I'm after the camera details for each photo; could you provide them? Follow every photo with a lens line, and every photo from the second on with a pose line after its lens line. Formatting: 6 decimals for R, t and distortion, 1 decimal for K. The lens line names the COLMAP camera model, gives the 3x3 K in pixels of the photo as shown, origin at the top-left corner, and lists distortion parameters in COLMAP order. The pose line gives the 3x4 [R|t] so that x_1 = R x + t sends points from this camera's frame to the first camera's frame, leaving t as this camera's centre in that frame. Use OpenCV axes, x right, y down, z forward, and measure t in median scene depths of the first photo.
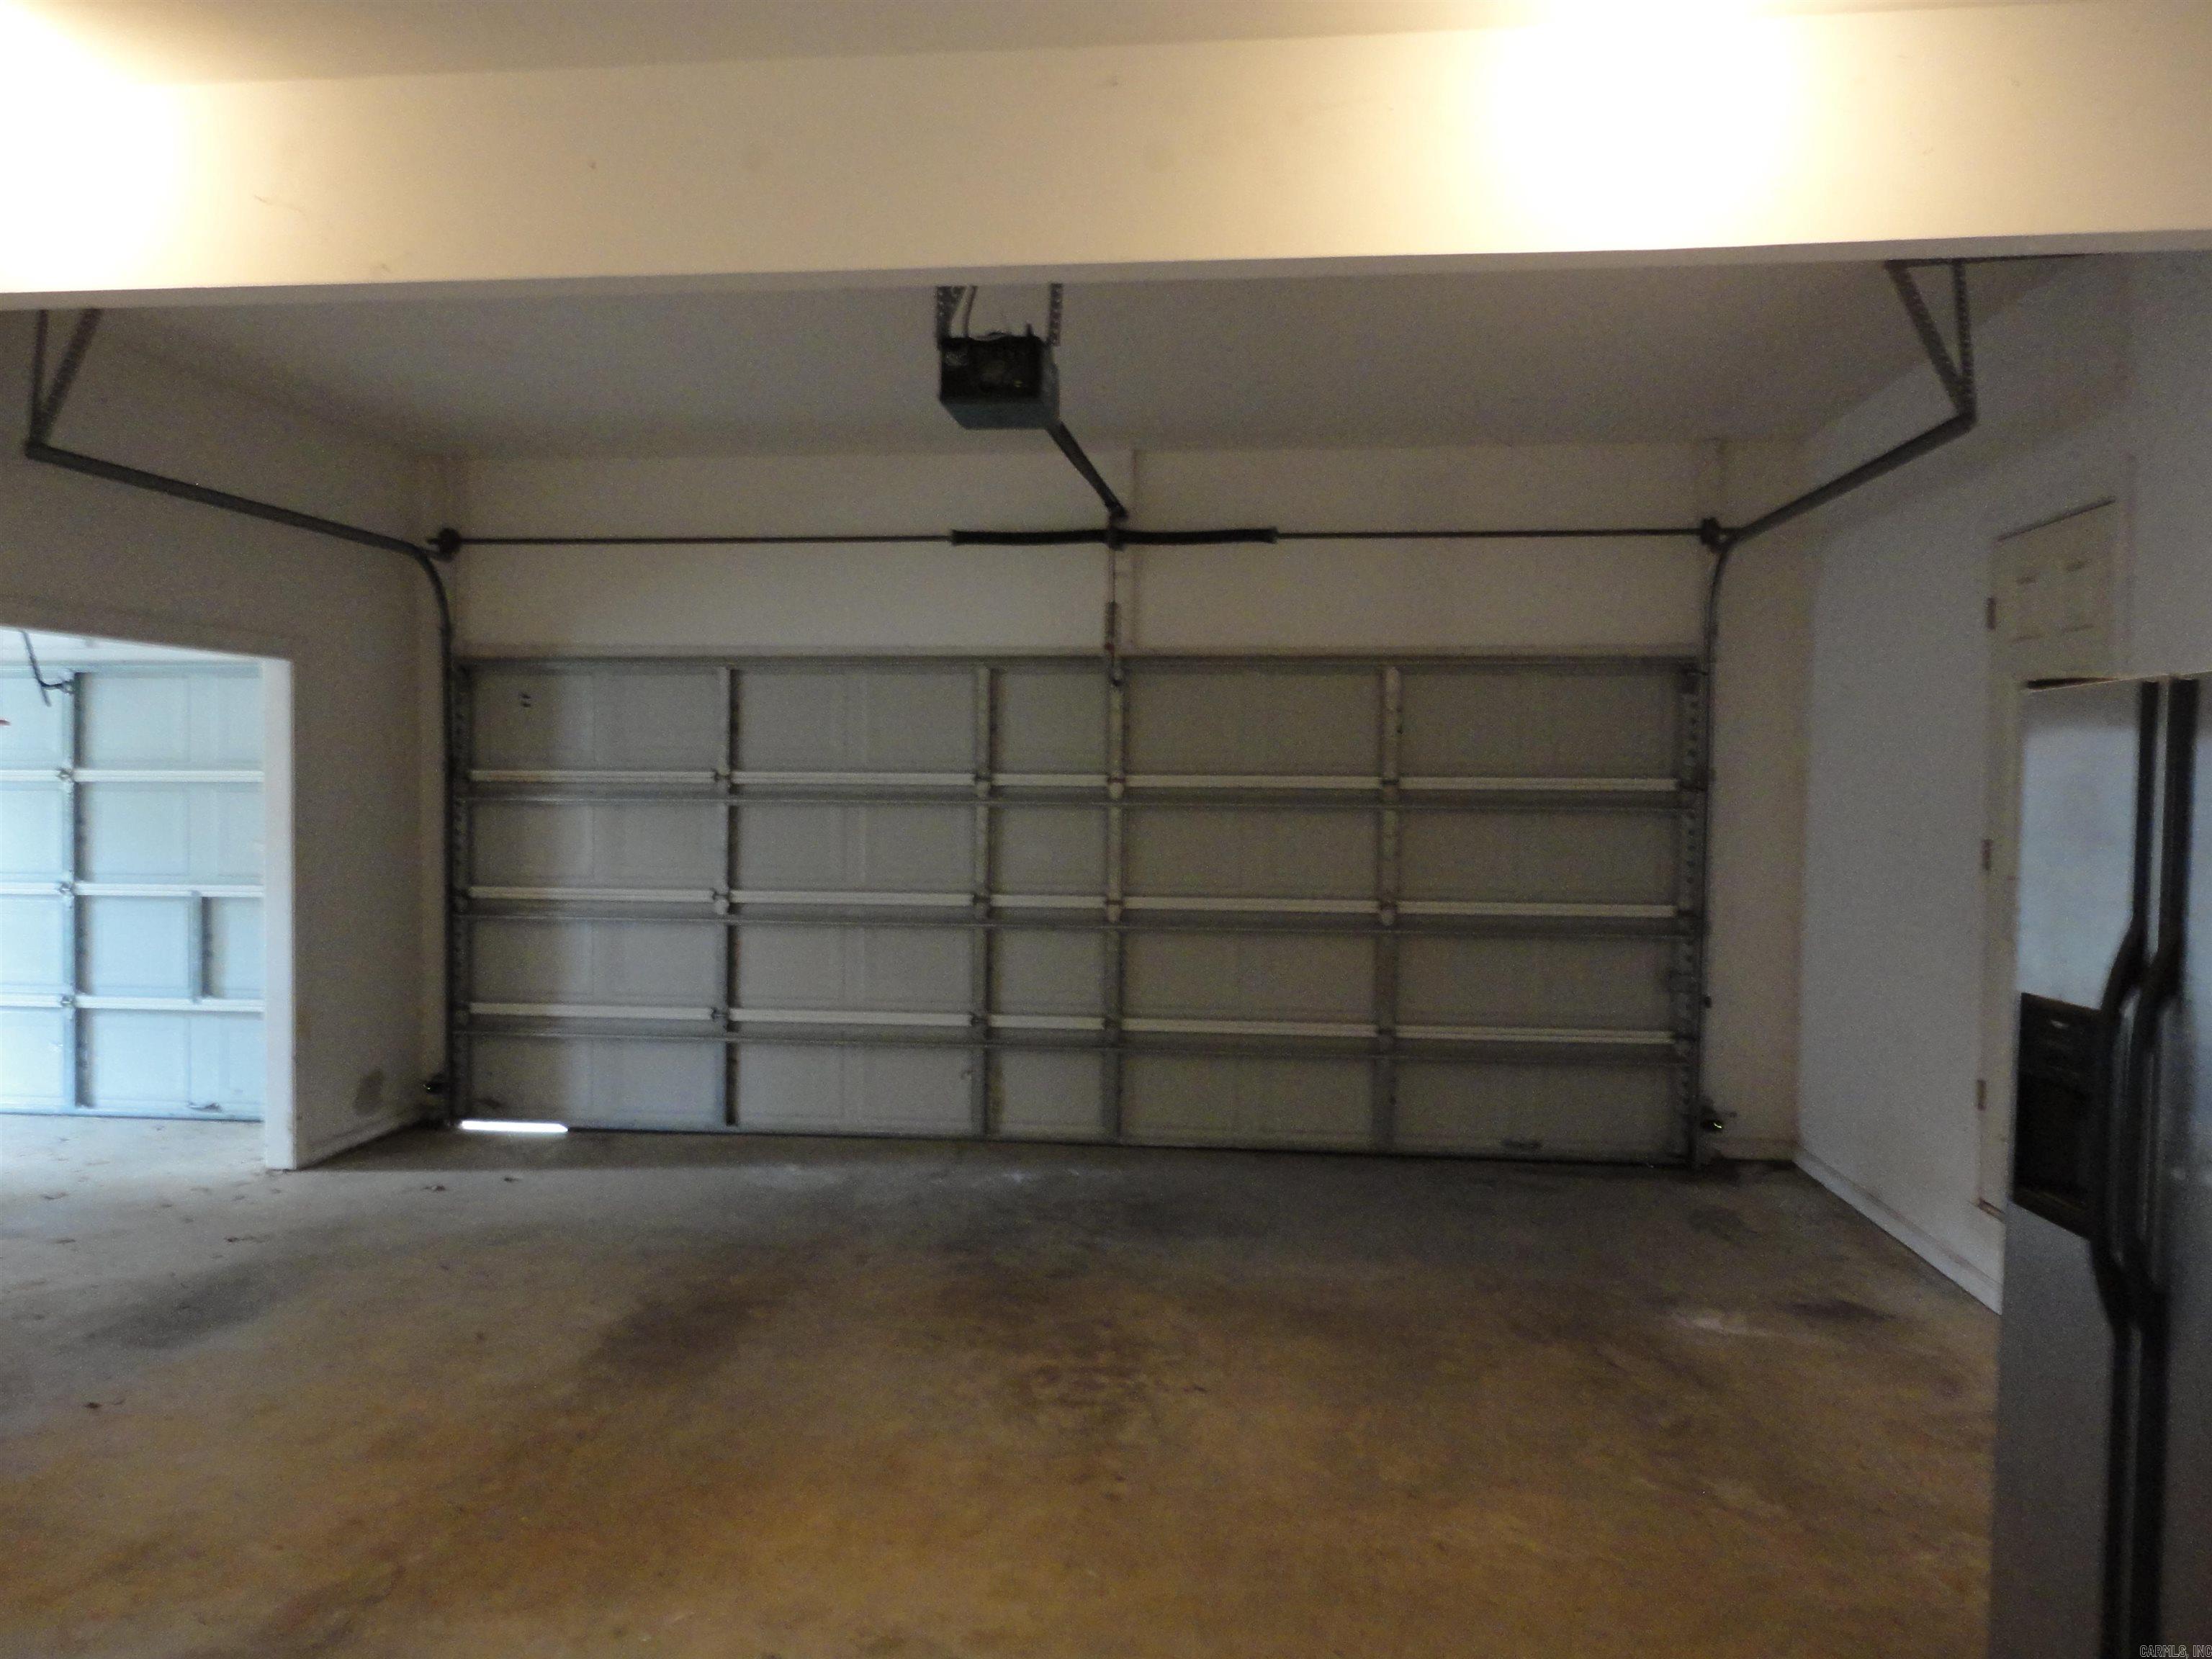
lens RADIAL K [[1615.0, 0, 1107.4], [0, 1615.0, 828.0], [0, 0, 1]] dist [0.002494, 0.000035]
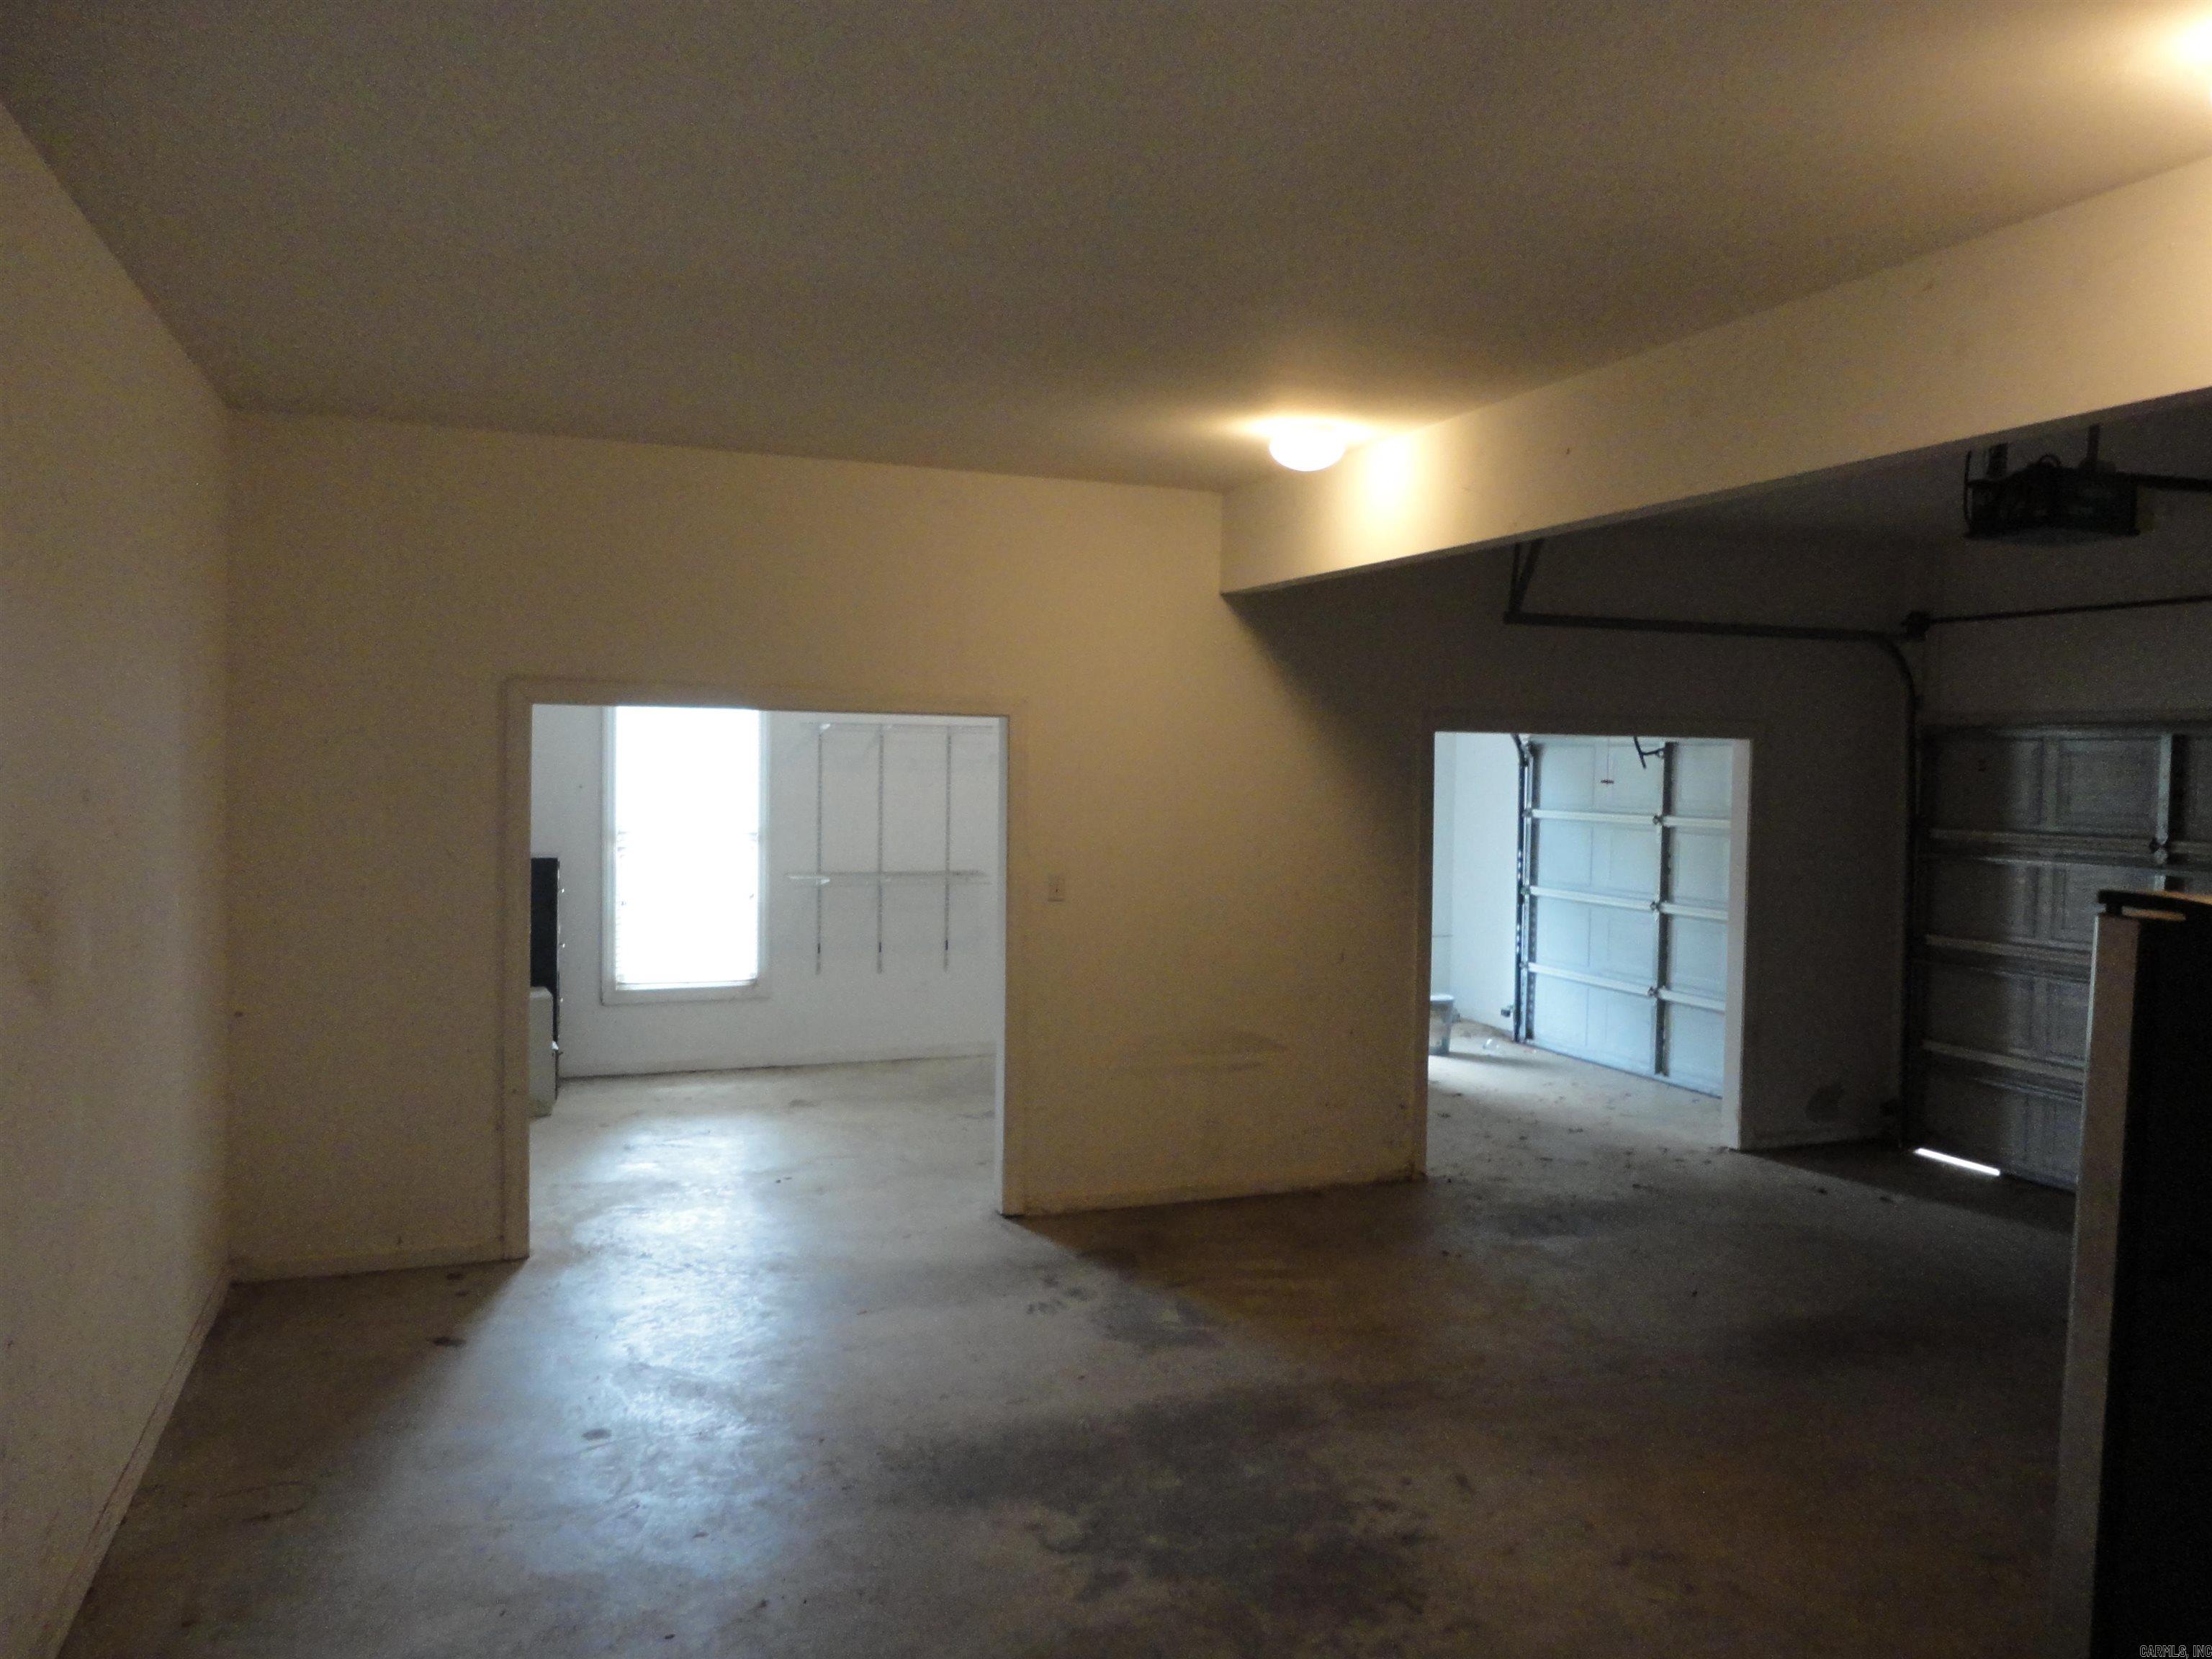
lens RADIAL K [[1615.0, 0, 1103.7], [0, 1615.0, 831.3], [0, 0, 1]] dist [0.002494, 0.000035]
pose [[0.464257, 0.037862, -0.884891, 0.315650], [-0.039253, 0.998984, 0.022149, -0.036469], [0.884830, 0.024451, 0.465271, -0.009097]]
